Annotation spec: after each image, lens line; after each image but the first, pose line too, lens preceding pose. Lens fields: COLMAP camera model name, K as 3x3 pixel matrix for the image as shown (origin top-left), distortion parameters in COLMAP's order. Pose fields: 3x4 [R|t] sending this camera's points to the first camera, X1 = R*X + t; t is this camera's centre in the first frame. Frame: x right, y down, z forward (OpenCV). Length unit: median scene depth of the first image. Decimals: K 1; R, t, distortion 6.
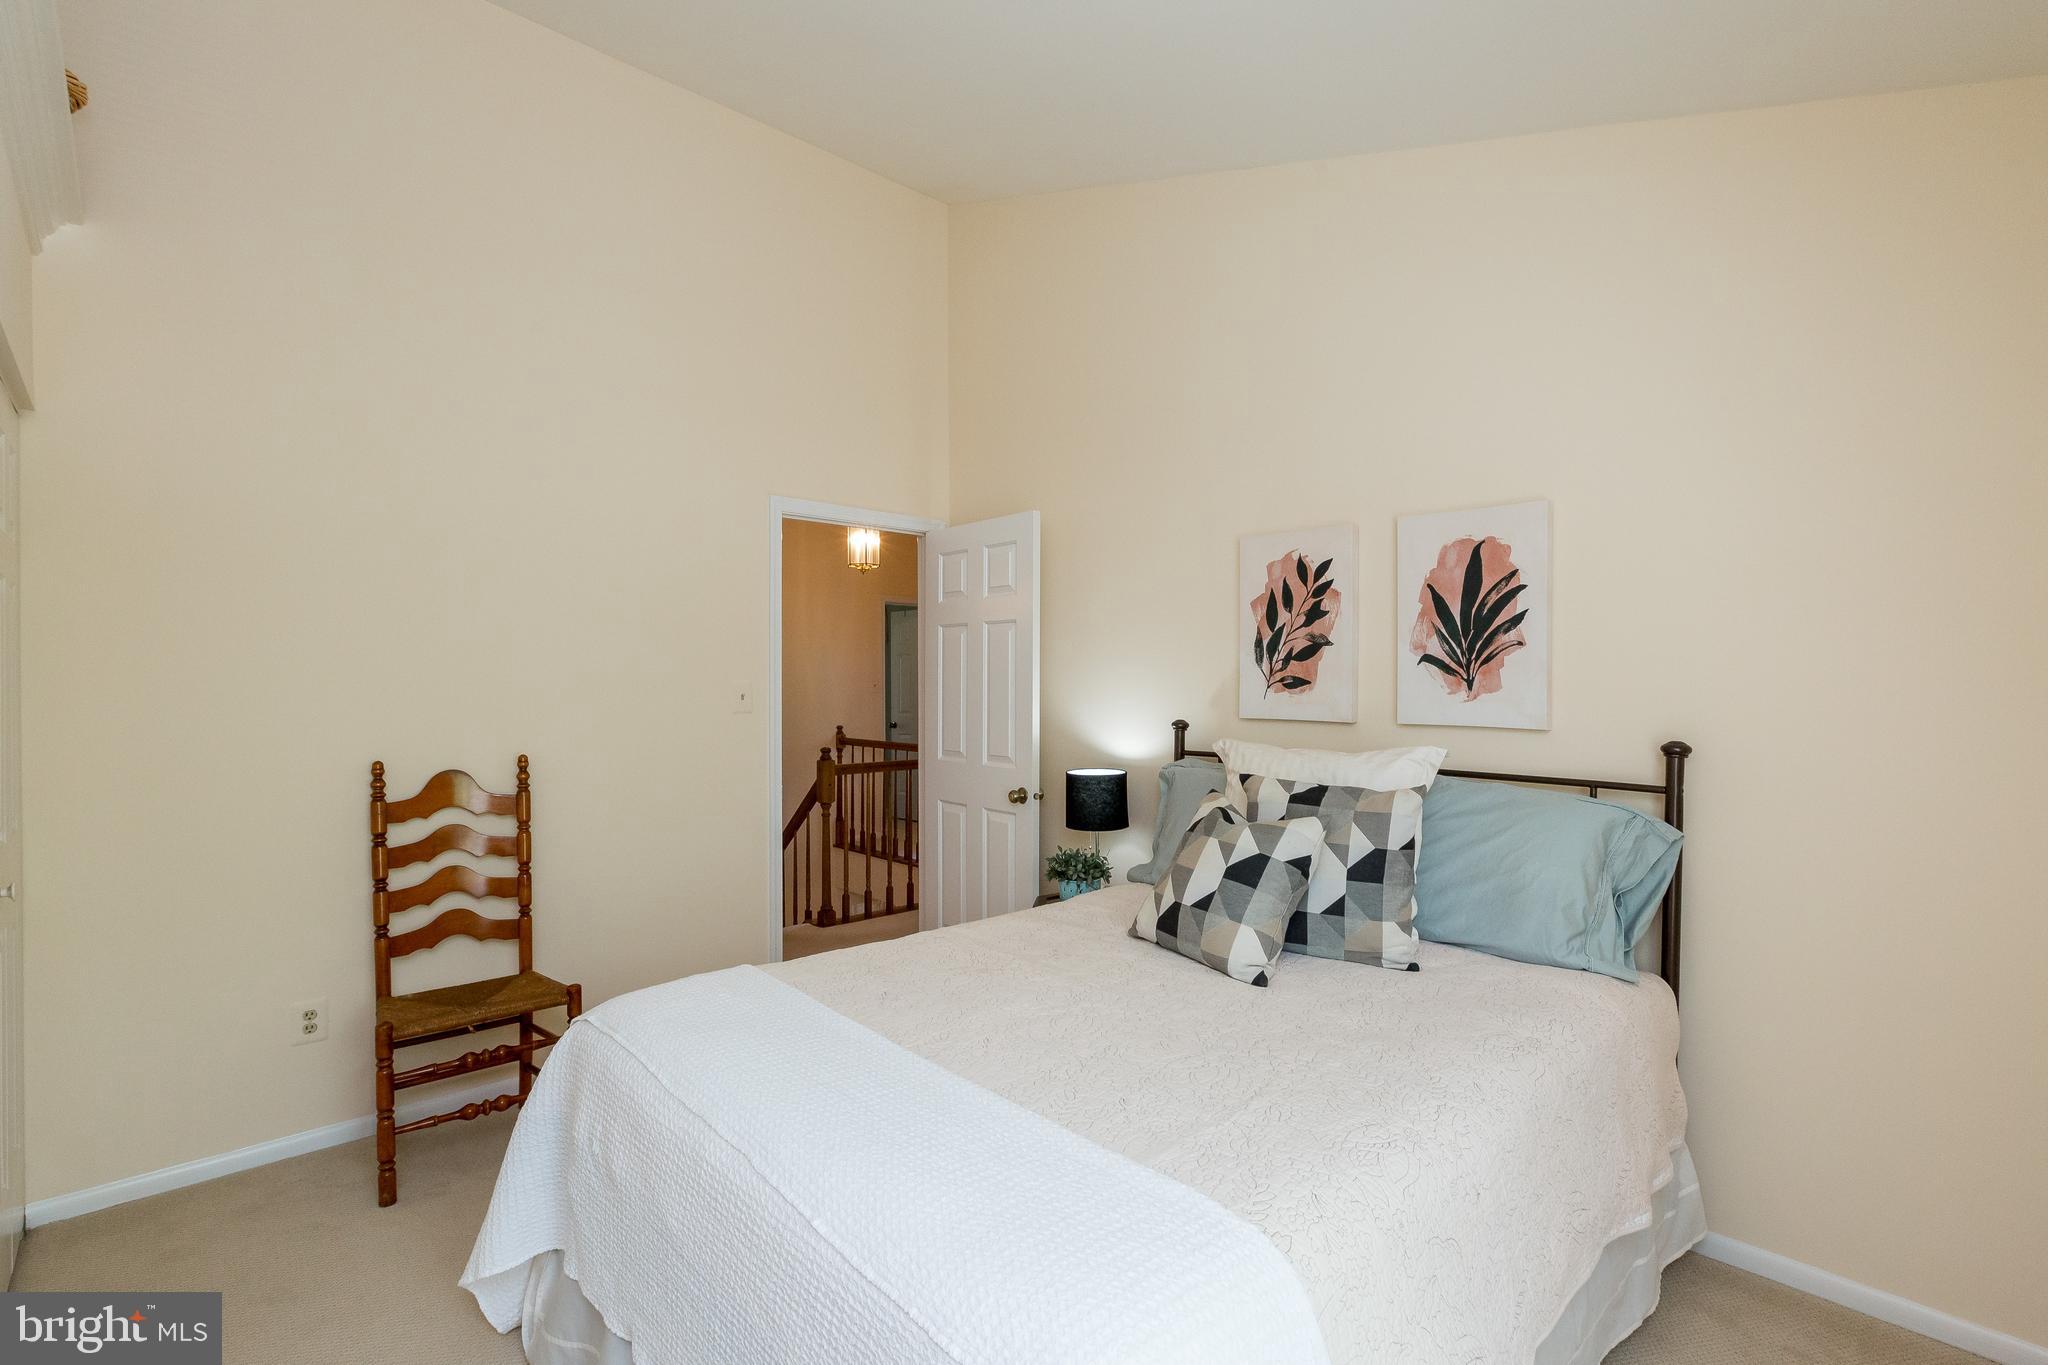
lens RADIAL K [[913.2, 0, 1024.0], [0, 913.2, 682.5], [0, 0, 1]] dist [-0.058860, -0.000277]
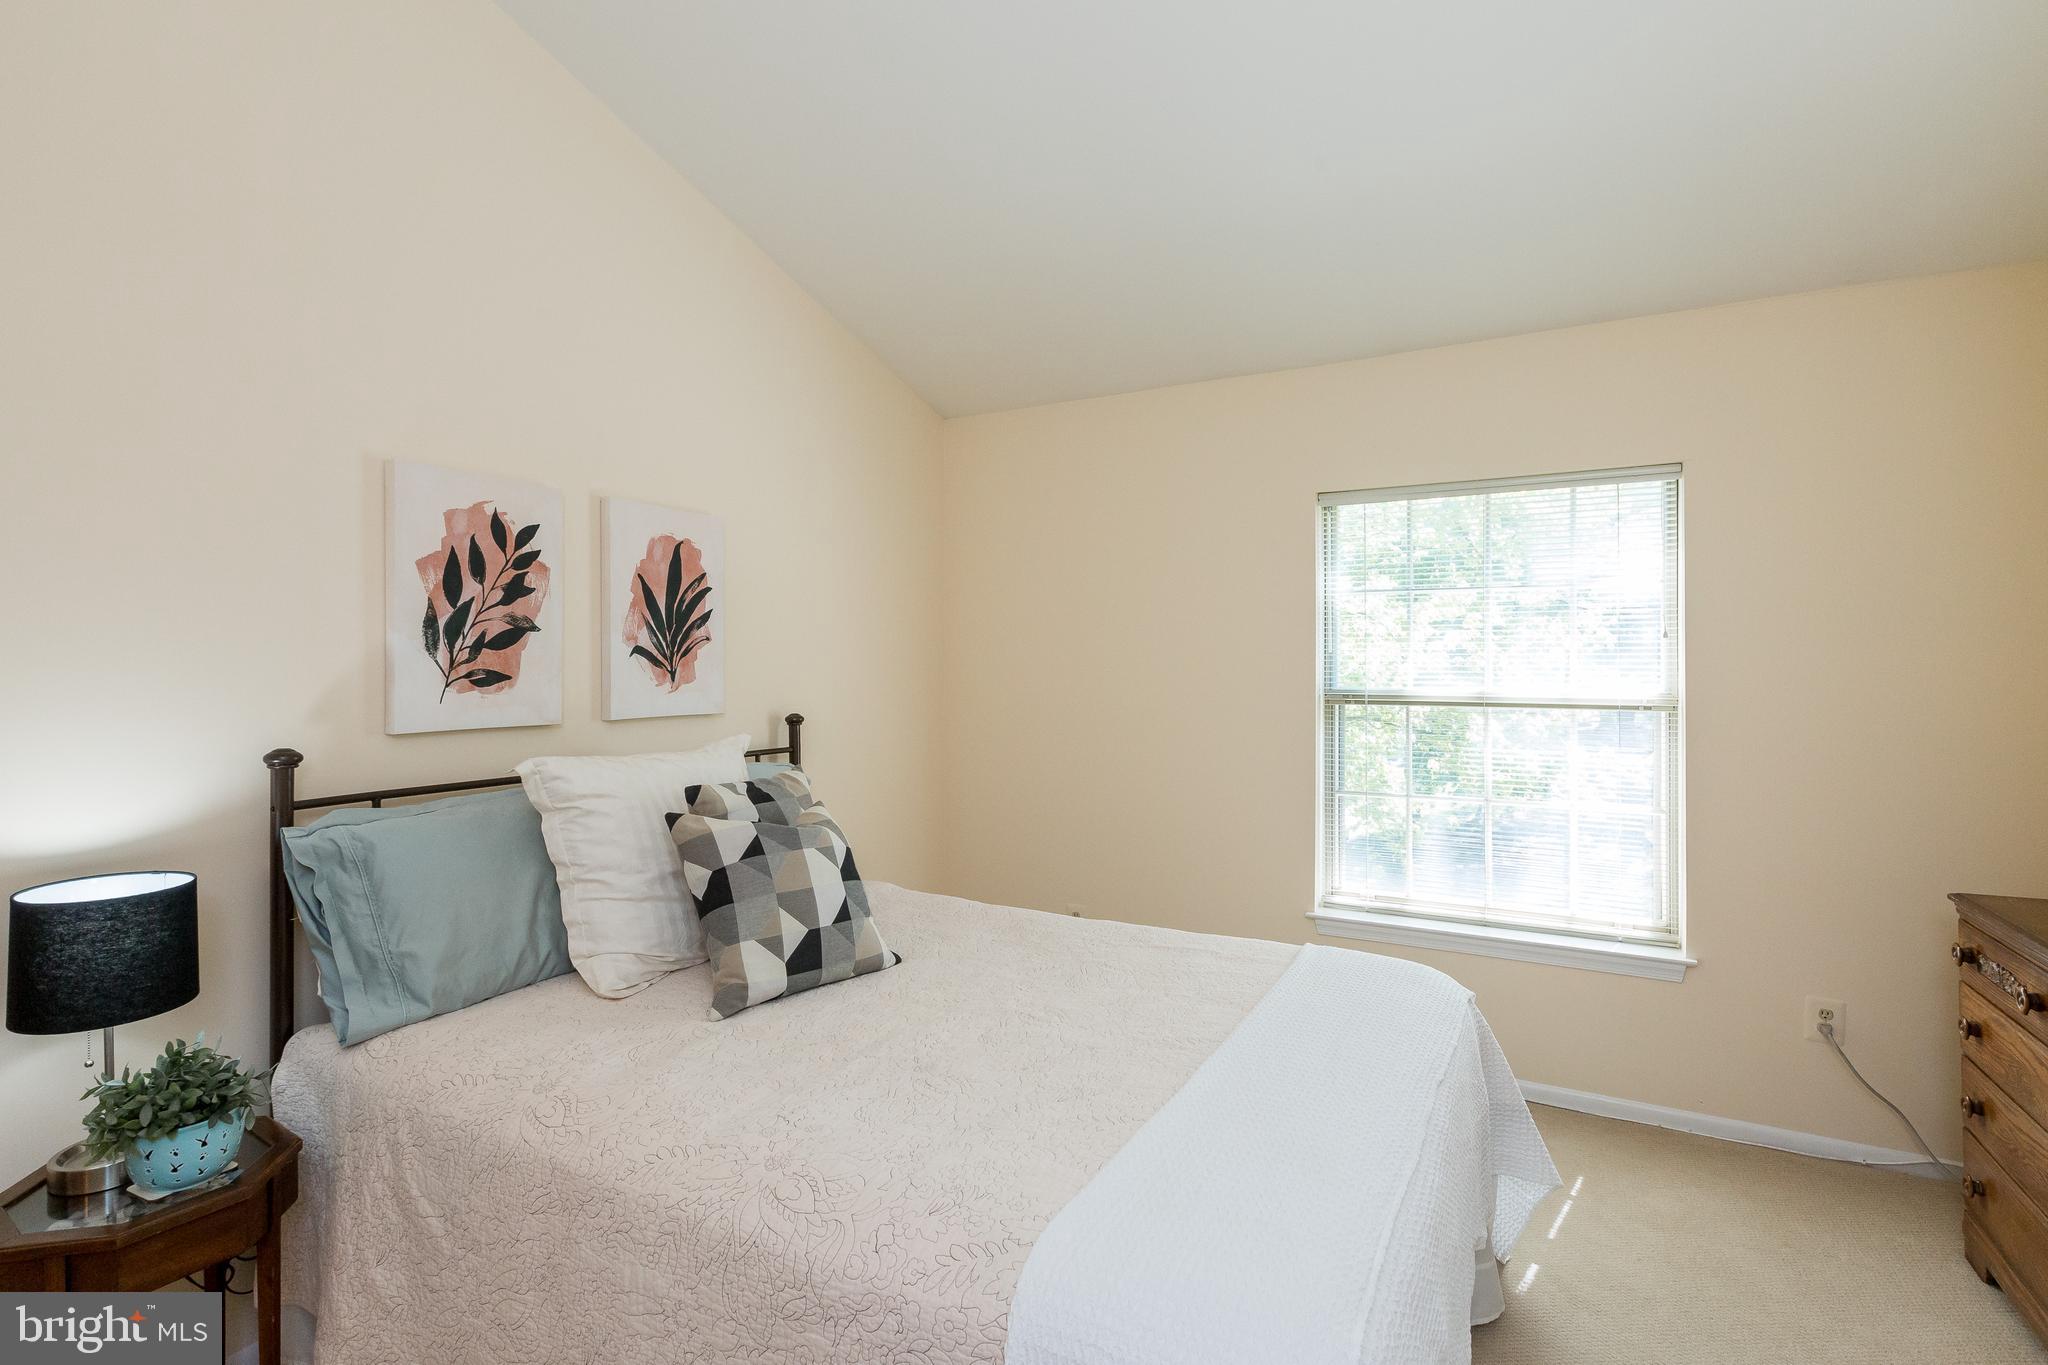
lens RADIAL K [[892.8, 0, 1038.5], [0, 892.8, 659.8], [0, 0, 1]] dist [0.003368, -0.000986]
pose [[-0.302507, -0.002632, 0.953143, -0.551683], [0.001077, 0.999995, 0.003103, -0.017113], [-0.953146, 0.001965, -0.302503, 0.803799]]
